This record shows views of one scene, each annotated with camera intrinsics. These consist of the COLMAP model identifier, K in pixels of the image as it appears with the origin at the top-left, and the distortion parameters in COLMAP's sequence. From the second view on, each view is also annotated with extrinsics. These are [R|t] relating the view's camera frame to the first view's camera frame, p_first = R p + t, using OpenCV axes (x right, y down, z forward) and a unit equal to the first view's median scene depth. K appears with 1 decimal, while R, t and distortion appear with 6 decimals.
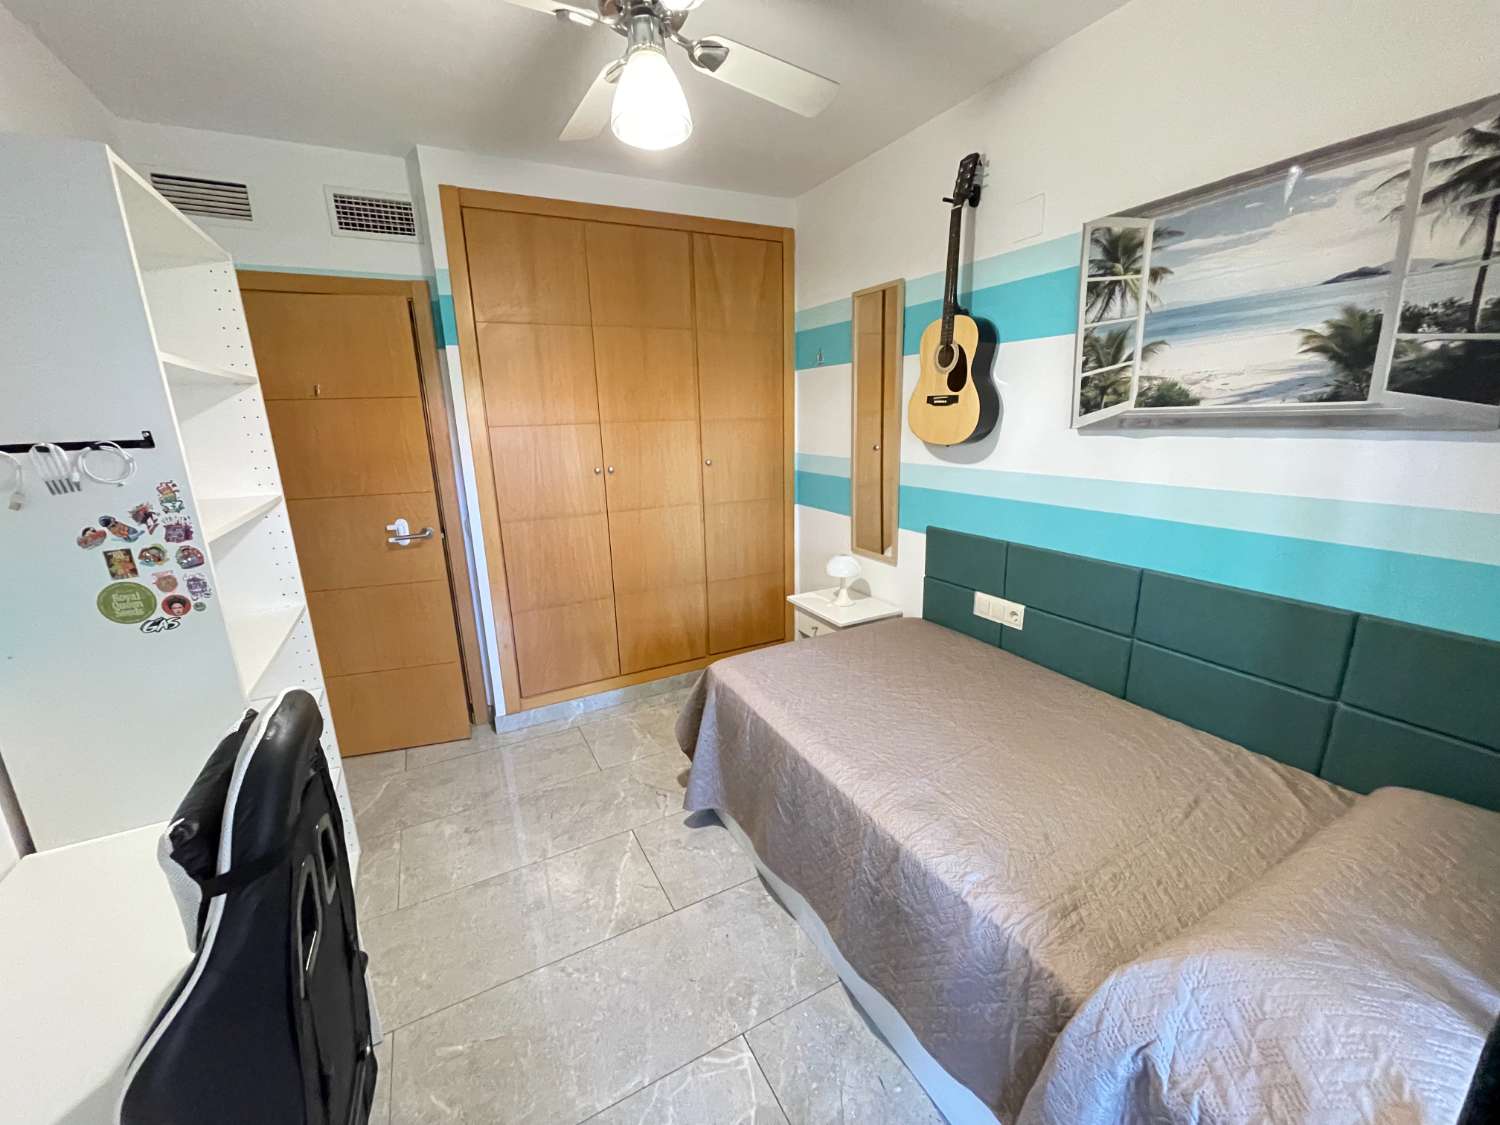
lens RADIAL K [[602.5, 0, 739.6], [0, 602.5, 558.0], [0, 0, 1]] dist [0.004563, 0.001061]
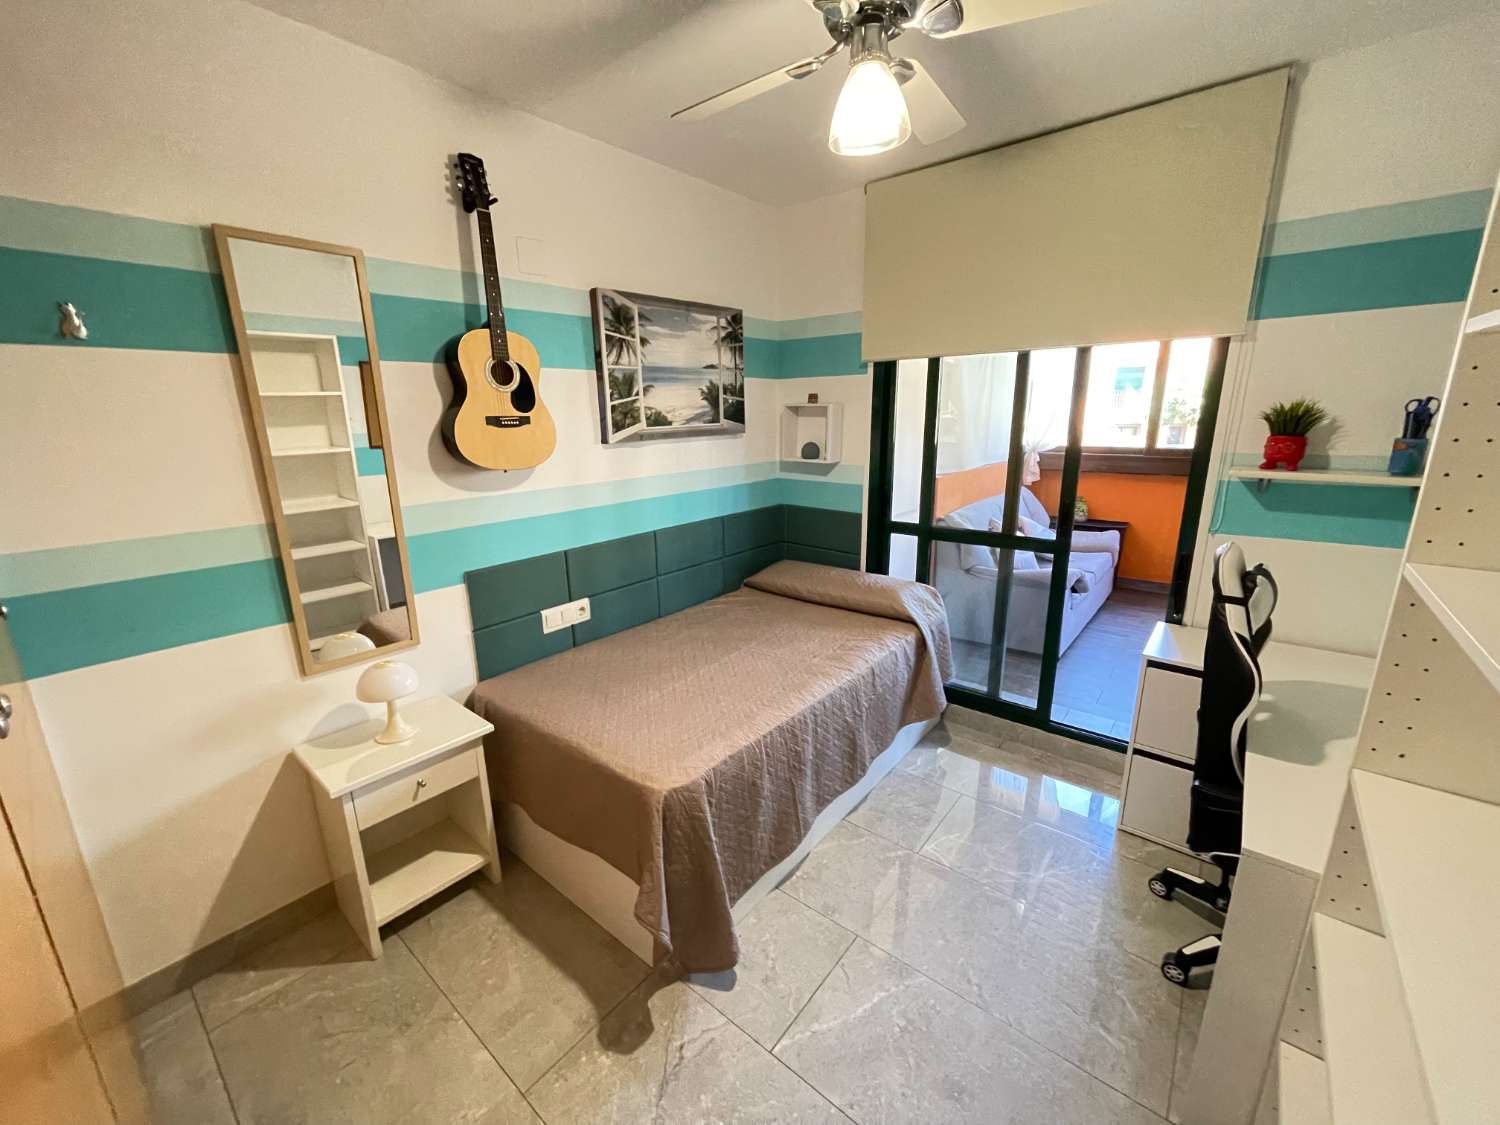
lens RADIAL K [[602.5, 0, 739.0], [0, 602.5, 562.7], [0, 0, 1]] dist [0.004563, 0.001061]
pose [[-0.379500, -0.191553, 0.905145, -0.871451], [0.247459, 0.921673, 0.298803, -0.332600], [-0.891484, 0.337382, -0.302373, 1.376217]]
